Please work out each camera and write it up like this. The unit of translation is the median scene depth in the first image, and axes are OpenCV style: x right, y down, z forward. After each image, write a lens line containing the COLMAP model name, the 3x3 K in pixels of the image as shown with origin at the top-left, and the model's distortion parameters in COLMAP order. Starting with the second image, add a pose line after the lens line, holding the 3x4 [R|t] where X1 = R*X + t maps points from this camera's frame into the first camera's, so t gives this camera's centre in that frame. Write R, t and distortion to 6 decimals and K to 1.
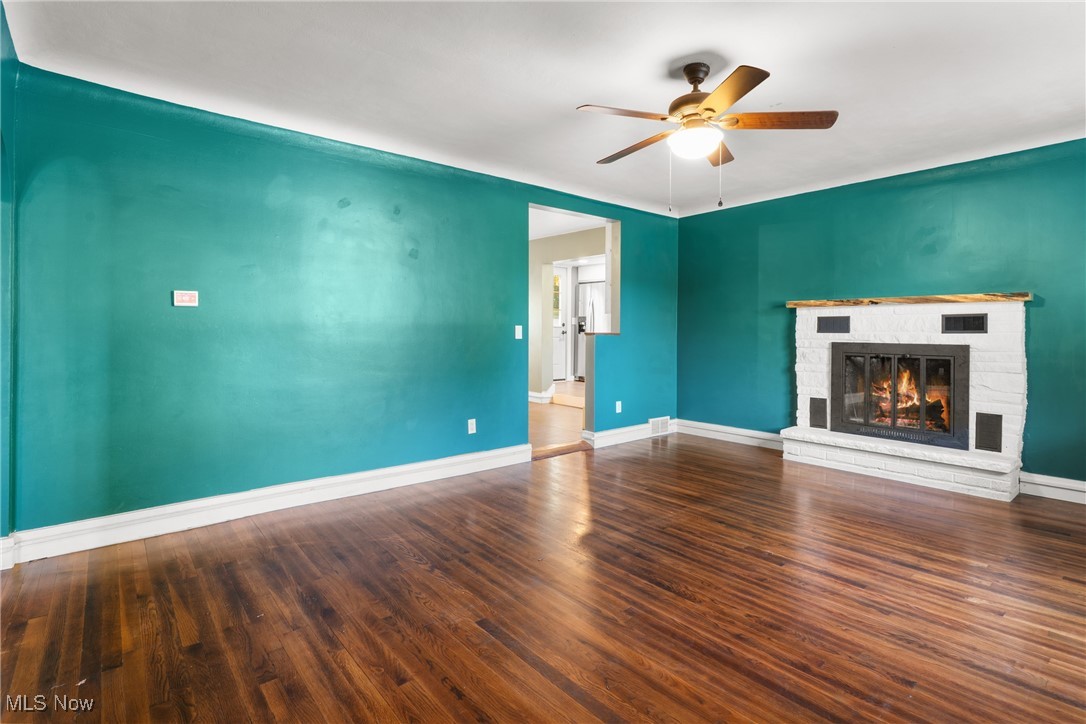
lens RADIAL K [[529.0, 0, 535.1], [0, 529.0, 333.5], [0, 0, 1]] dist [0.001461, -0.000648]
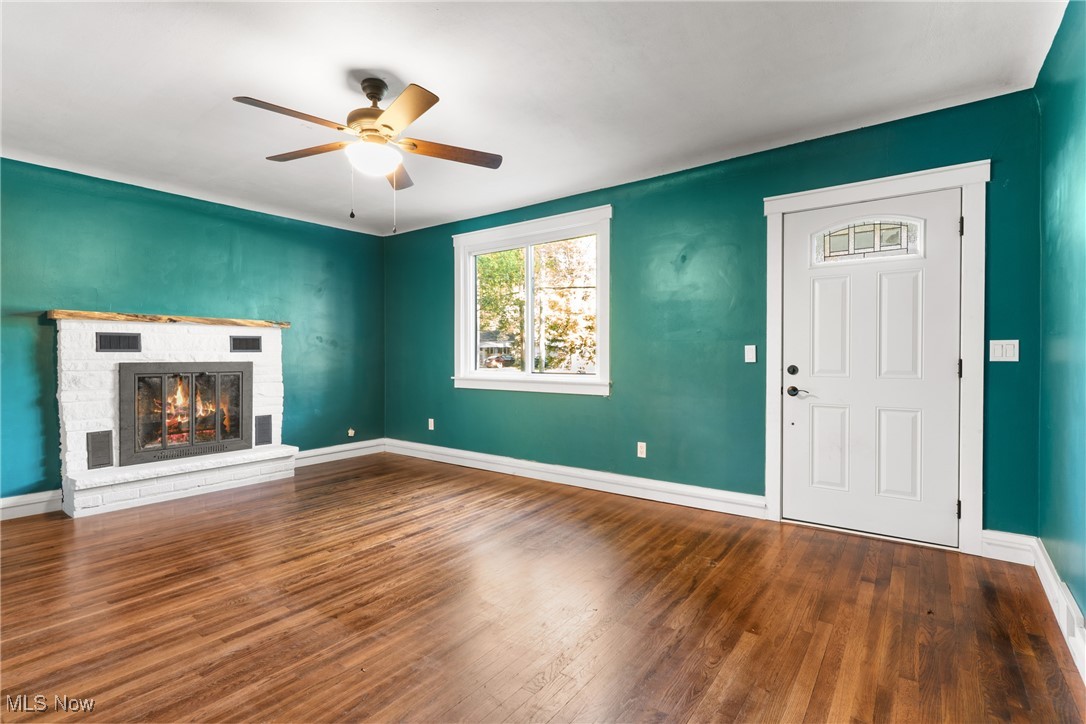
lens RADIAL K [[515.0, 0, 543.0], [0, 515.0, 362.0], [0, 0, 1]] dist [-0.000863, -0.000284]
pose [[-0.243123, -0.020745, 0.969774, -0.670378], [0.002624, 0.999754, 0.022044, -0.002600], [-0.969992, 0.007905, -0.243009, 0.872957]]
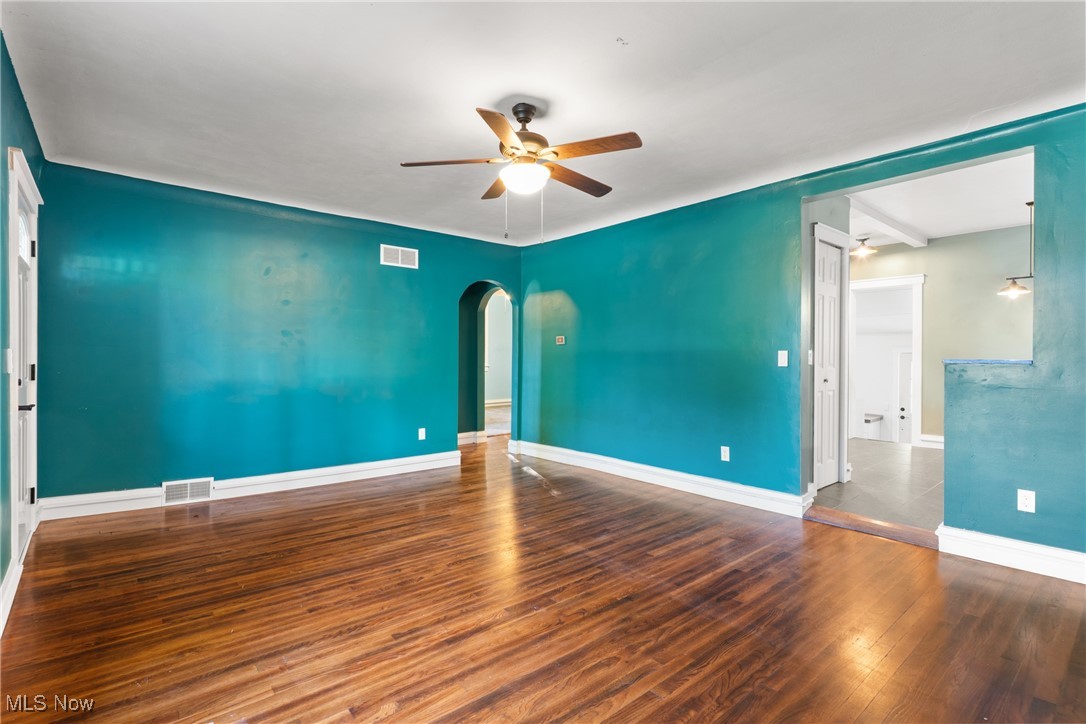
lens RADIAL K [[515.0, 0, 543.0], [0, 515.0, 362.0], [0, 0, 1]] dist [-0.000863, -0.000284]
pose [[0.015839, 0.007146, -0.999849, 1.248766], [-0.005581, 0.999960, 0.007058, -0.002285], [0.999859, 0.005468, 0.015878, 0.958703]]
